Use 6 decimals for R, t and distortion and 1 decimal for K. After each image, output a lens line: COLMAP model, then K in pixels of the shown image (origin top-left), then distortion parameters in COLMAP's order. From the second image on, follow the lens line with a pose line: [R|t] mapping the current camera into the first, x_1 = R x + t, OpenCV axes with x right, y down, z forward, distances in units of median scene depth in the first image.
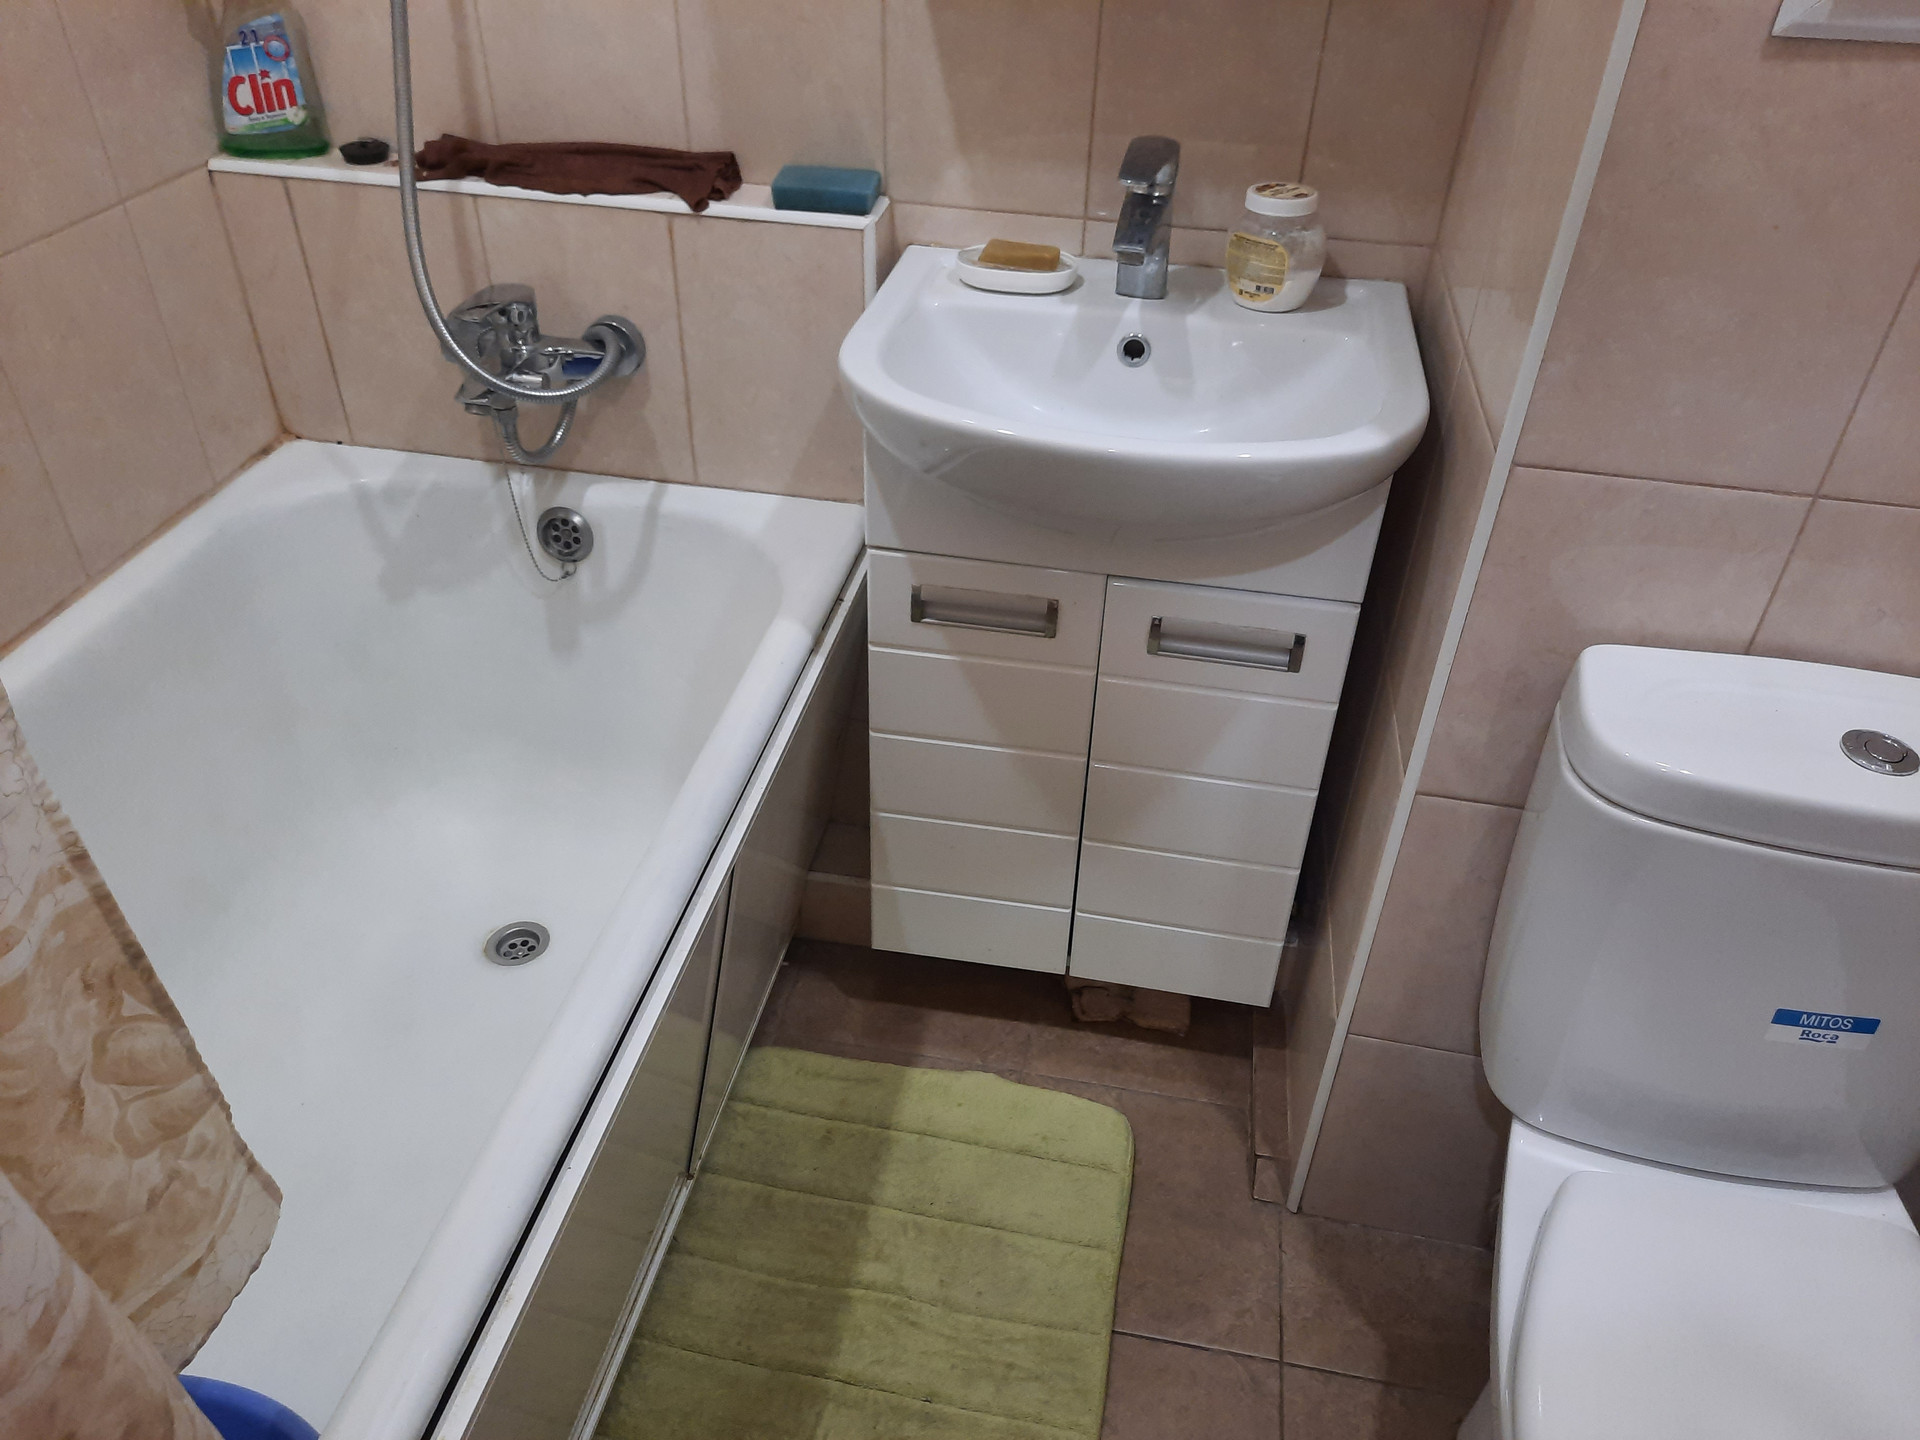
lens RADIAL K [[1394.3, 0, 972.6], [0, 1394.3, 726.0], [0, 0, 1]] dist [0.056456, -0.050308]
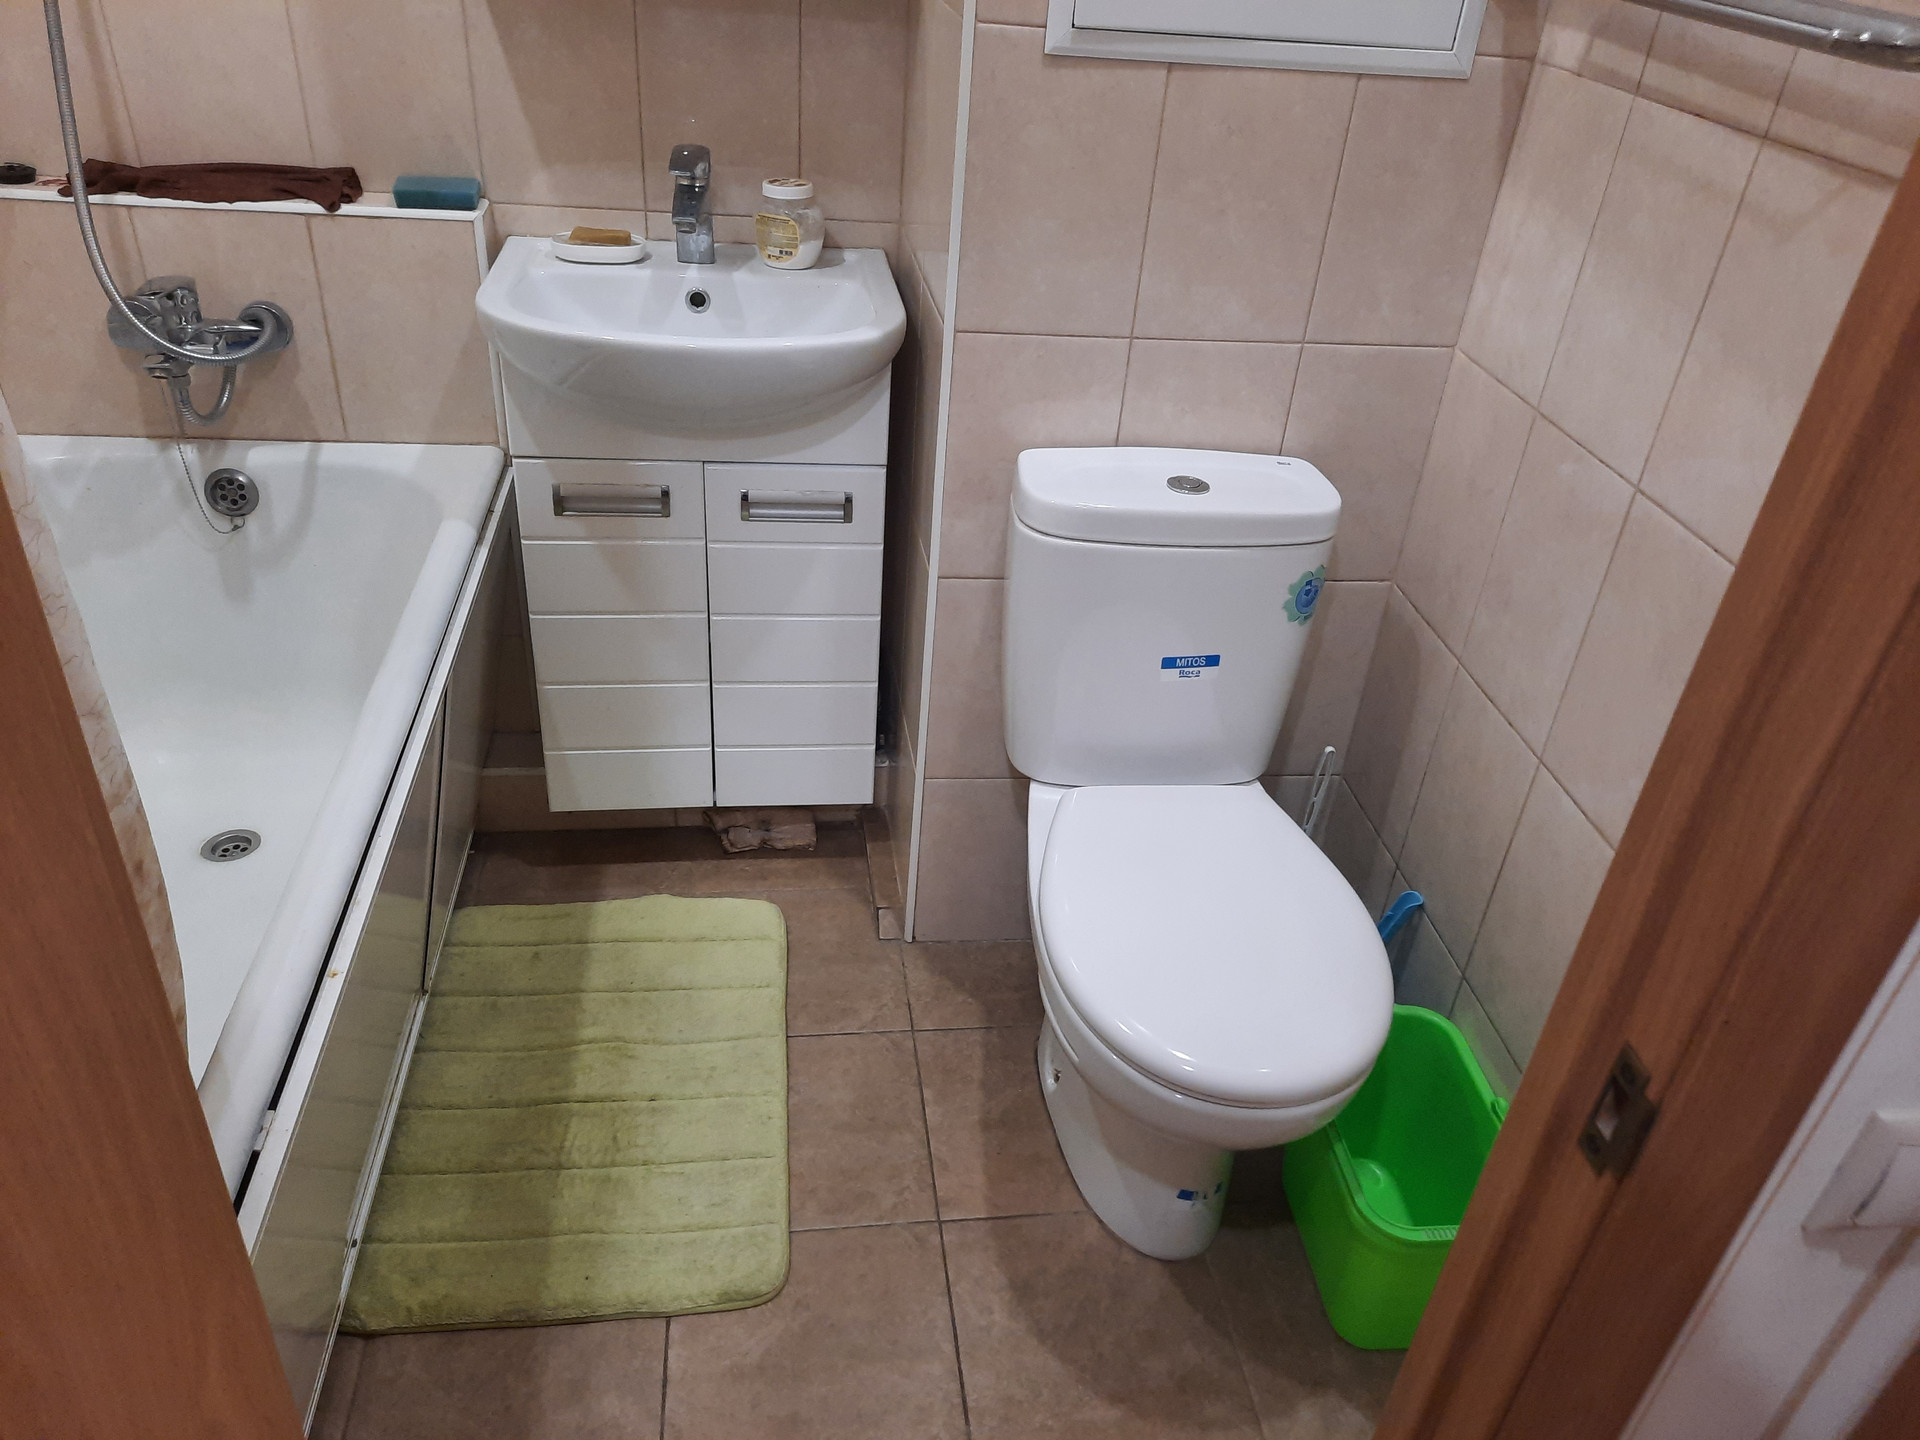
lens RADIAL K [[1394.3, 0, 972.2], [0, 1394.3, 720.8], [0, 0, 1]] dist [0.056456, -0.050308]
pose [[0.950872, -0.131747, 0.280152, -0.064517], [0.149520, 0.987826, -0.042947, 0.224203], [-0.271083, 0.082725, 0.958995, -0.330964]]
